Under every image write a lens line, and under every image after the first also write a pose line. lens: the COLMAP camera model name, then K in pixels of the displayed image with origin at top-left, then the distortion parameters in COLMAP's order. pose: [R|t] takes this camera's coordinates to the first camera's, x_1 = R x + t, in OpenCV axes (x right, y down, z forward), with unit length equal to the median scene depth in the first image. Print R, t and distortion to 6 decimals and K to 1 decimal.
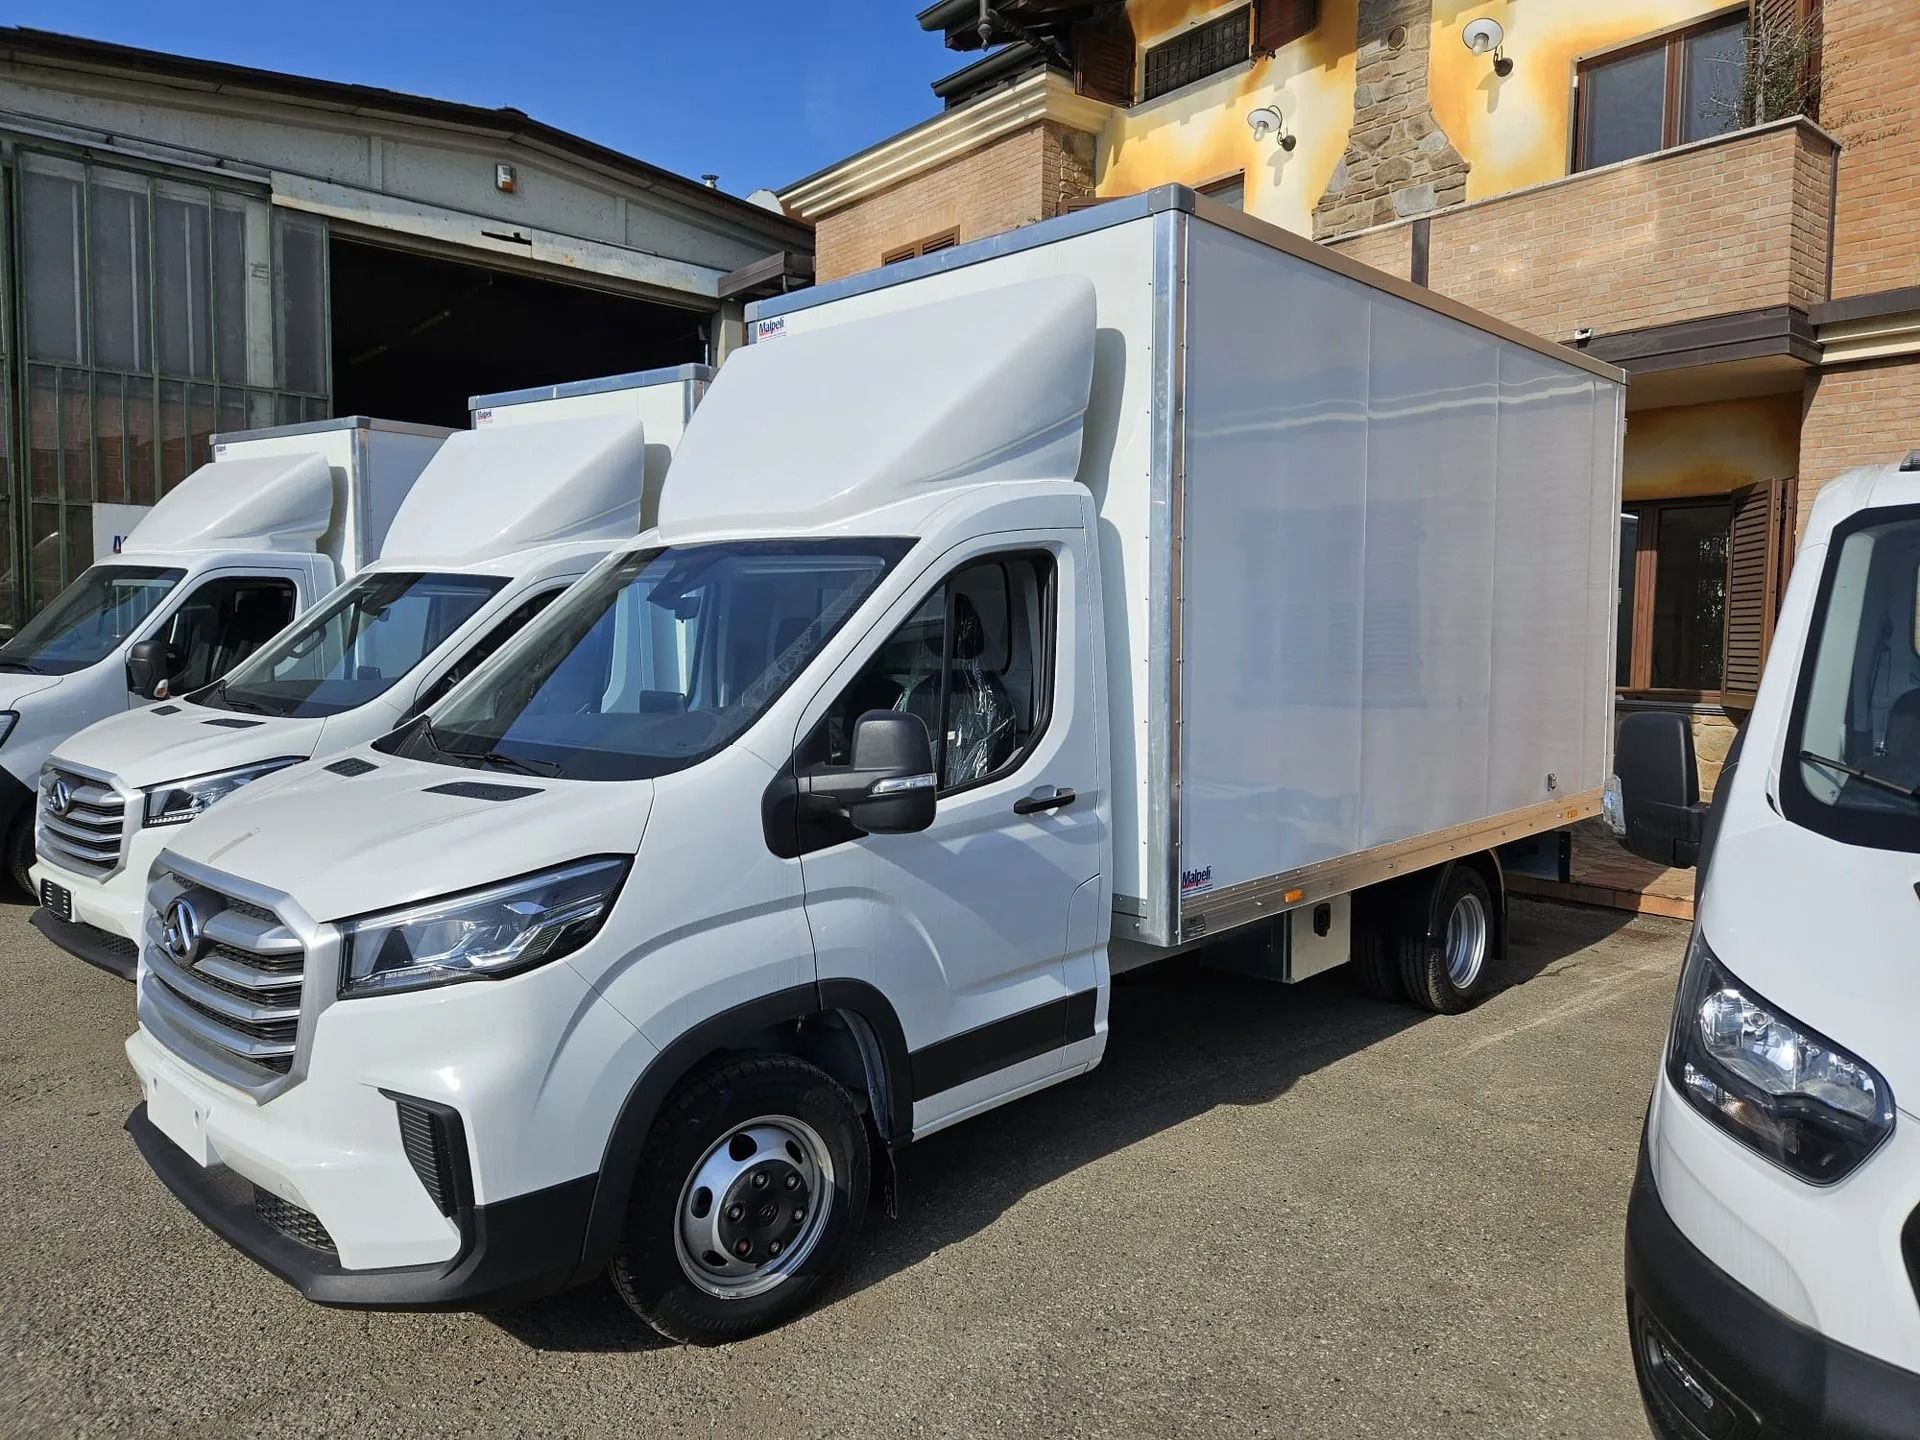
lens RADIAL K [[1288.5, 0, 948.0], [0, 1288.5, 713.0], [0, 0, 1]] dist [0.076295, -0.067496]
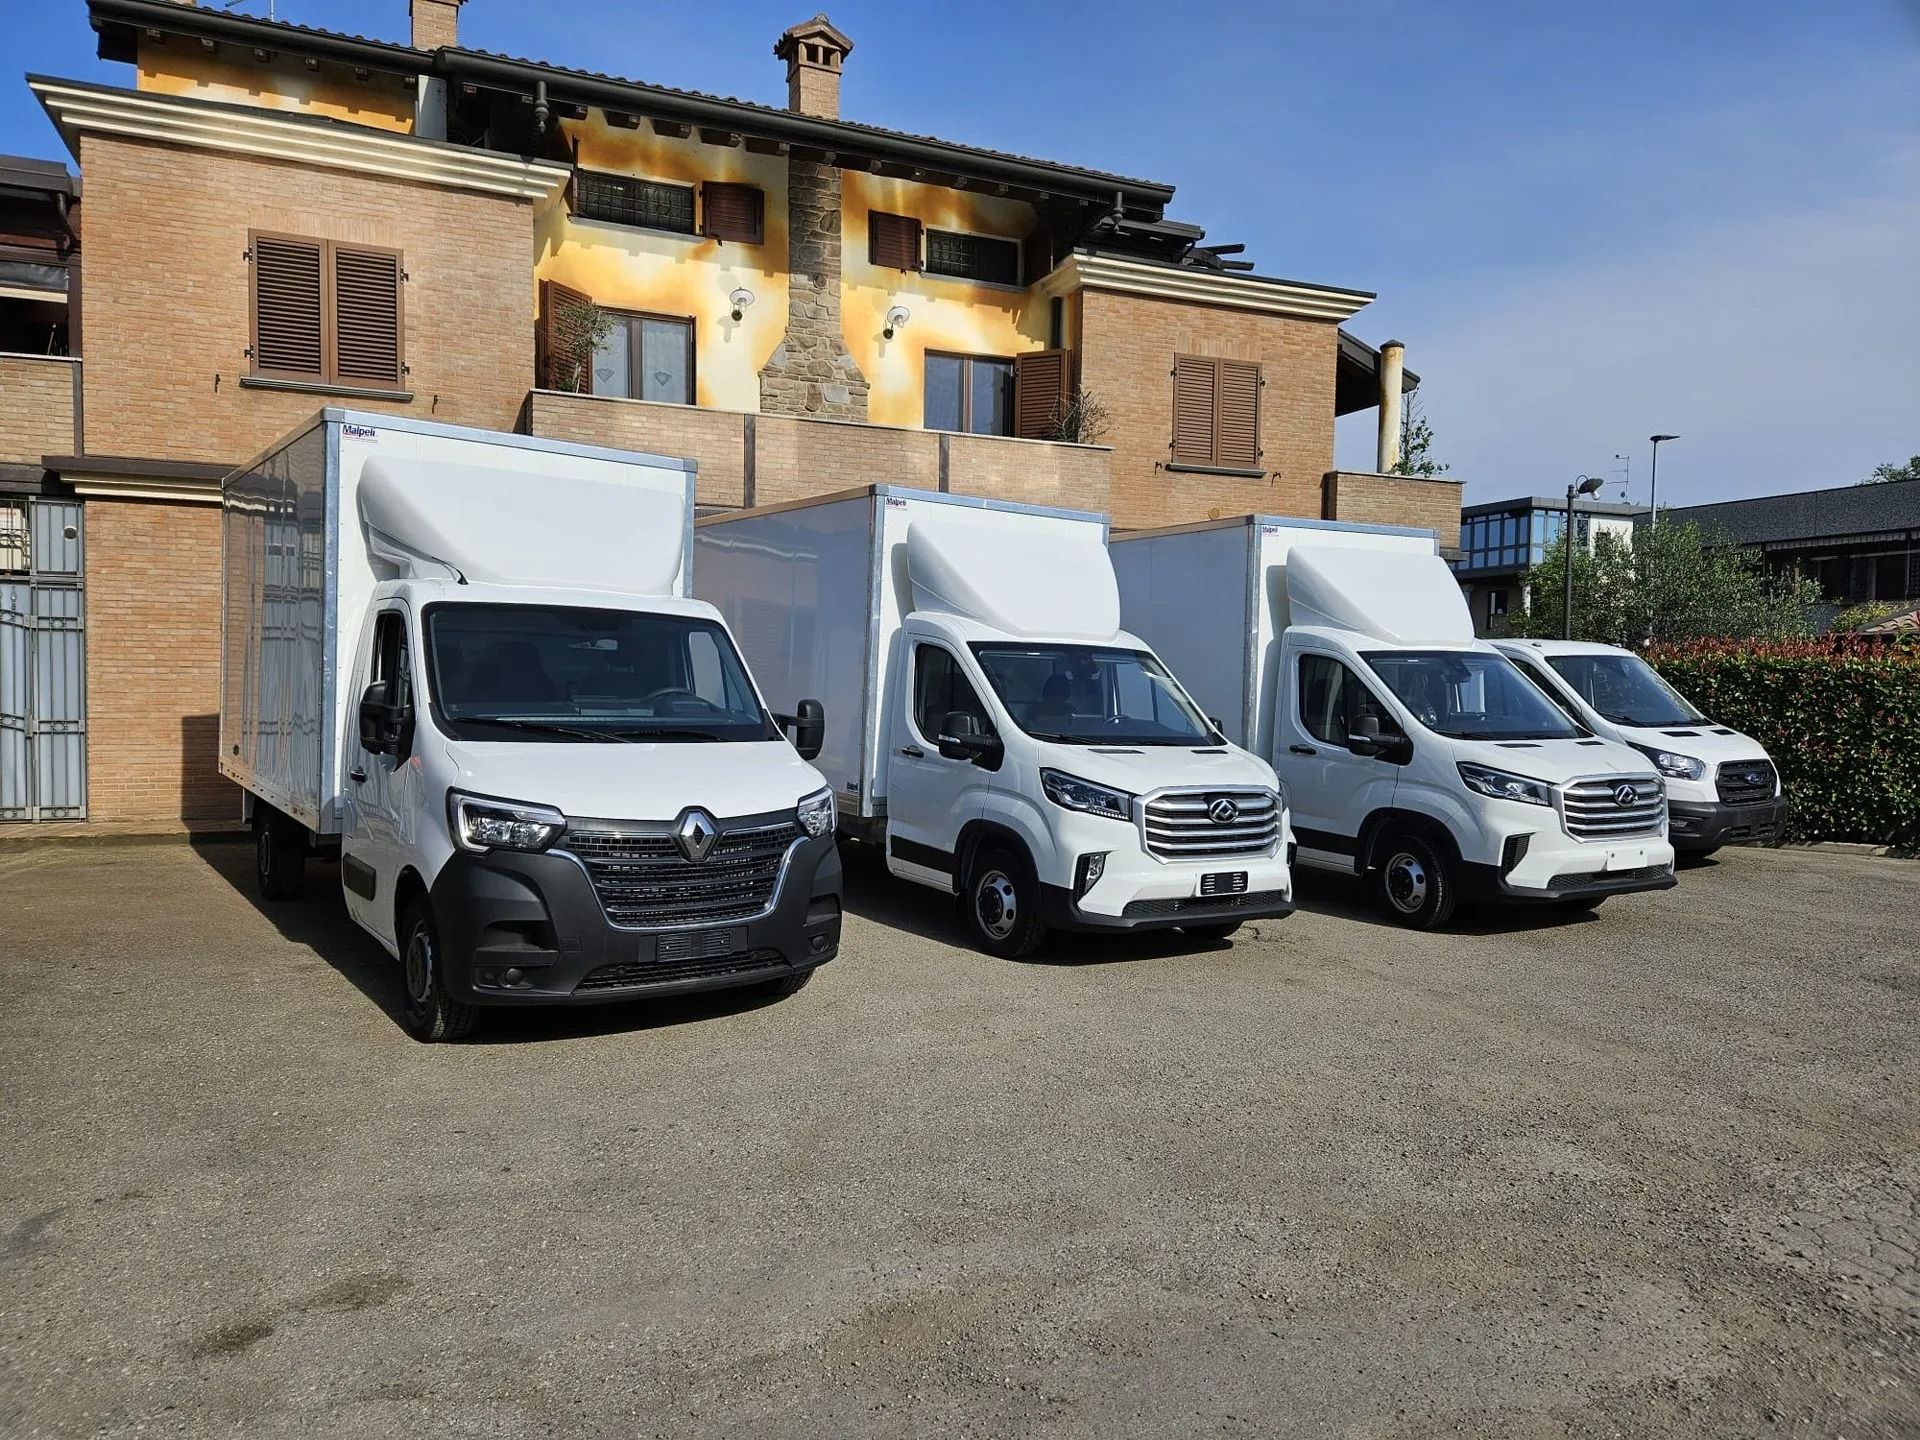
lens RADIAL K [[1288.5, 0, 956.7], [0, 1288.5, 727.9], [0, 0, 1]] dist [0.076295, -0.067496]
pose [[0.278221, -0.044604, 0.959481, -1.394668], [0.049674, 0.998253, 0.032002, -0.055583], [-0.959232, 0.038757, 0.279950, 0.591777]]
